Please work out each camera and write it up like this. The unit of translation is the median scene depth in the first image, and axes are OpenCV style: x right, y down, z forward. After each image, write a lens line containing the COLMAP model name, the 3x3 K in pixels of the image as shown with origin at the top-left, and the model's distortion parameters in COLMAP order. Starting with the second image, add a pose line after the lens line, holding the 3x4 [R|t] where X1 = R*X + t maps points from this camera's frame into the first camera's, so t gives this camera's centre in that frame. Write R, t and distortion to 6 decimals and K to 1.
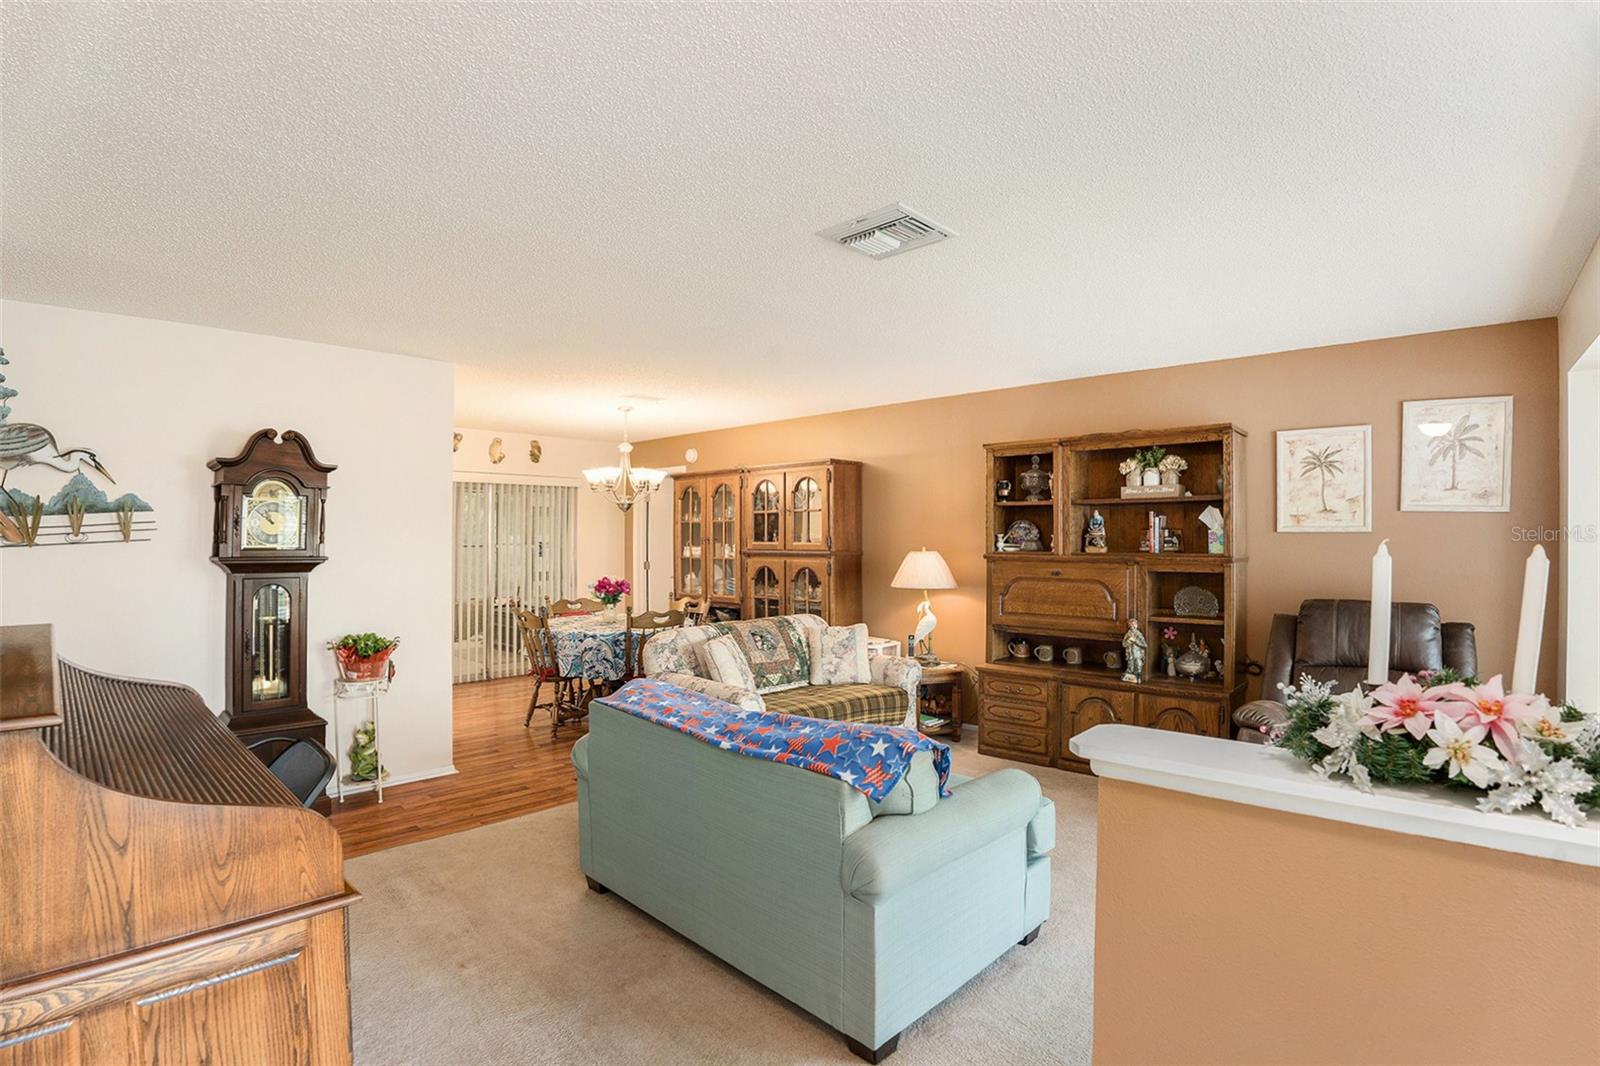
lens RADIAL K [[774.4, 0, 793.7], [0, 774.4, 532.4], [0, 0, 1]] dist [-0.081565, 0.017732]
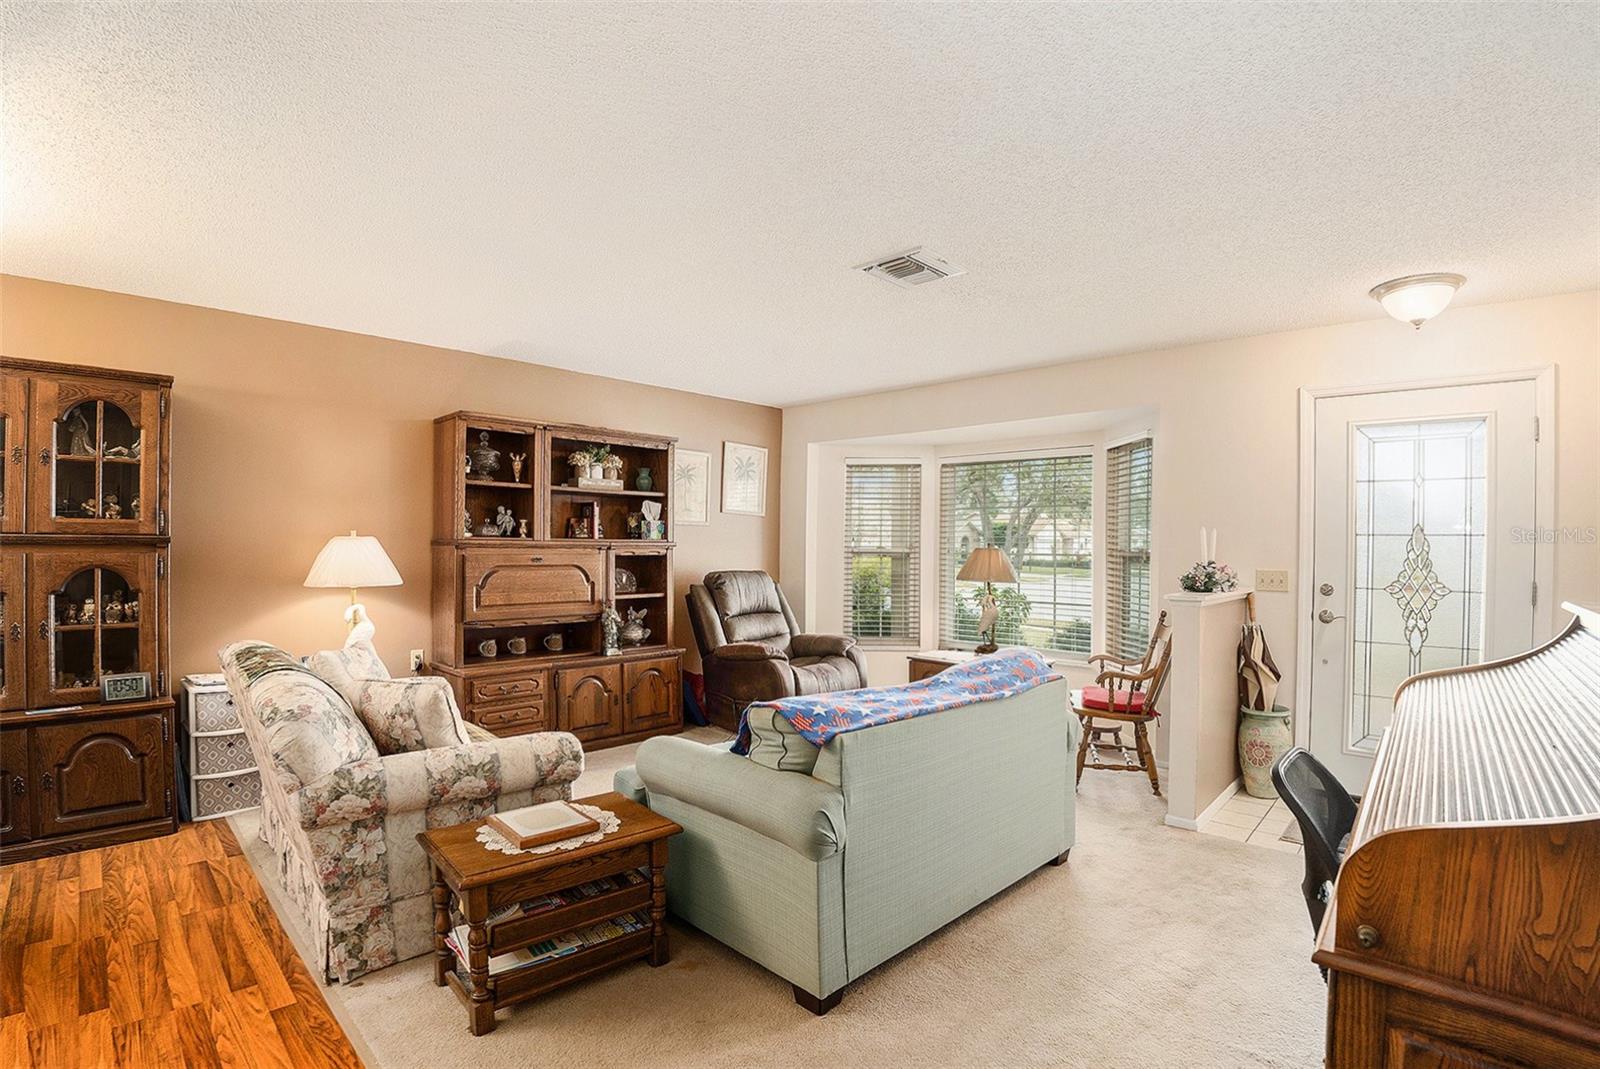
lens RADIAL K [[774.4, 0, 788.9], [0, 774.4, 543.7], [0, 0, 1]] dist [-0.081565, 0.017732]
pose [[0.029840, 0.000834, 0.999554, -0.556768], [-0.015882, 0.999874, -0.000360, 0.025077], [-0.999428, -0.015865, 0.029850, 0.588620]]
